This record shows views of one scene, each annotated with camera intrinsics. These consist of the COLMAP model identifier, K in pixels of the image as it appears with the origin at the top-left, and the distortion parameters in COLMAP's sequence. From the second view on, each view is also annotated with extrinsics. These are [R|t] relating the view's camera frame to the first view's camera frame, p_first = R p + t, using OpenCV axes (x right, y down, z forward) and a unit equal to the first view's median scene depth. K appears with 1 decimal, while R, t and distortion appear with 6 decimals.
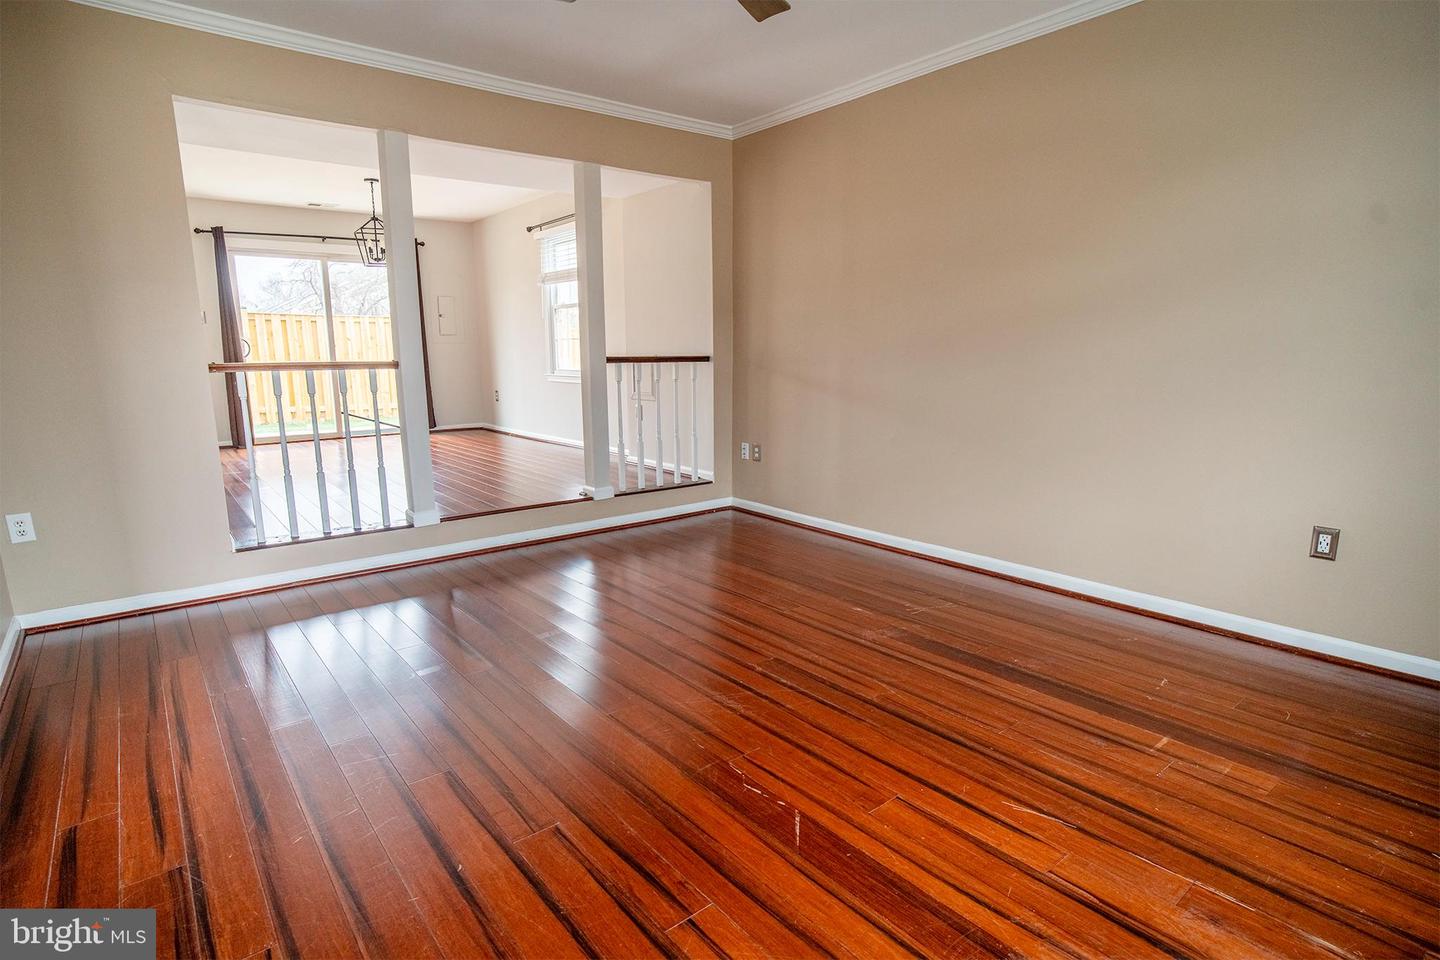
lens RADIAL K [[756.1, 0, 722.4], [0, 756.1, 483.7], [0, 0, 1]] dist [-0.032662, 0.001006]
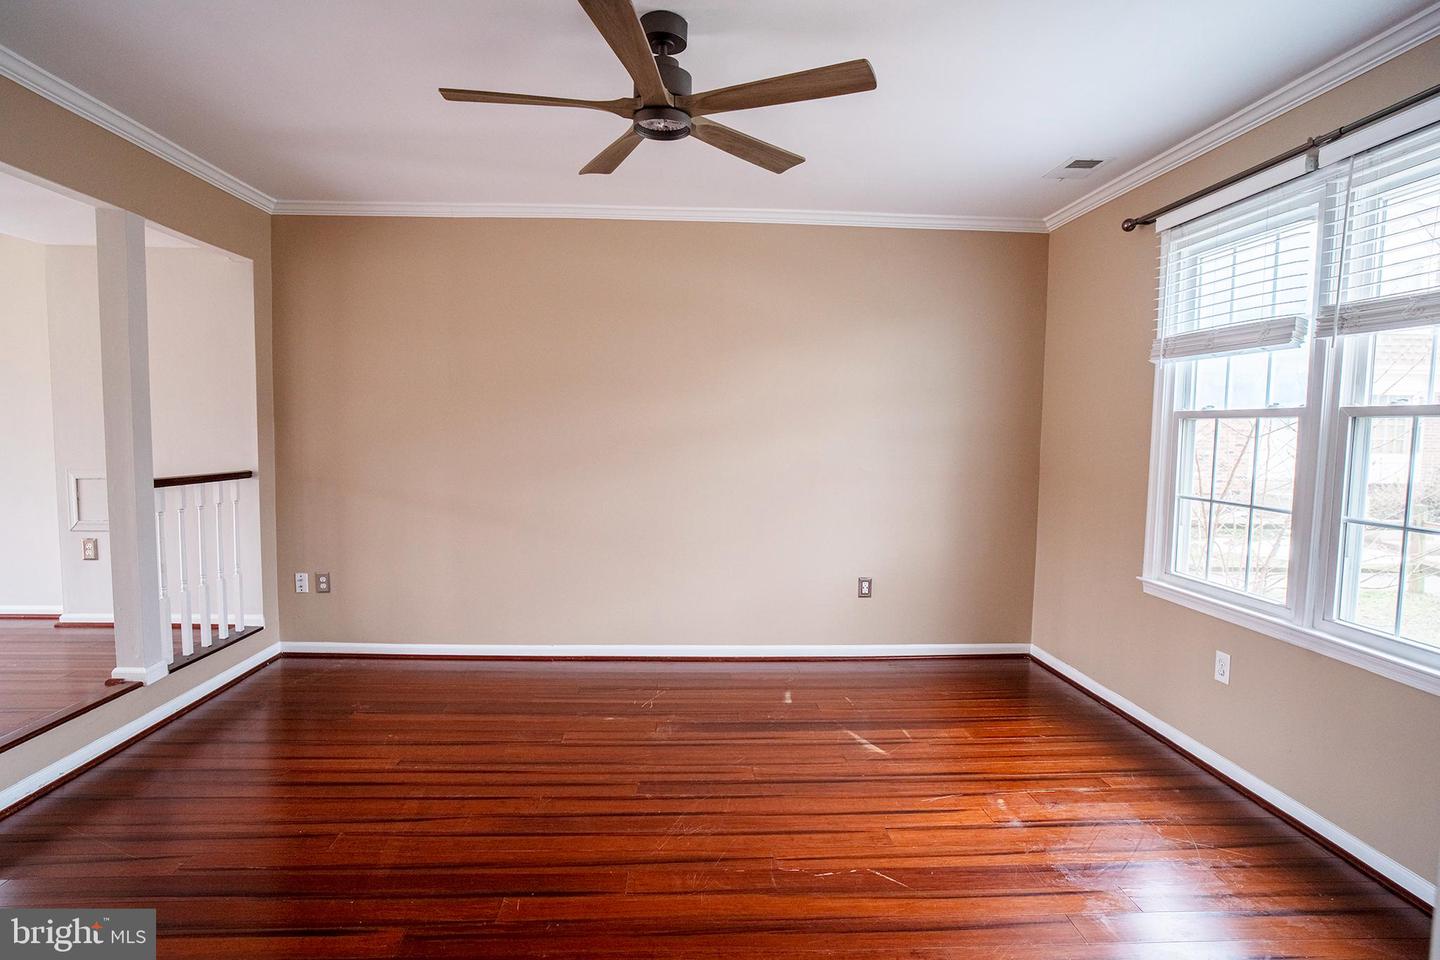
lens RADIAL K [[756.1, 0, 722.4], [0, 756.1, 483.7], [0, 0, 1]] dist [-0.032662, 0.001006]
pose [[0.579729, -0.041958, 0.813728, -0.599712], [0.123129, 0.991716, -0.036586, -0.105969], [-0.805452, 0.121404, 0.580093, 0.236124]]
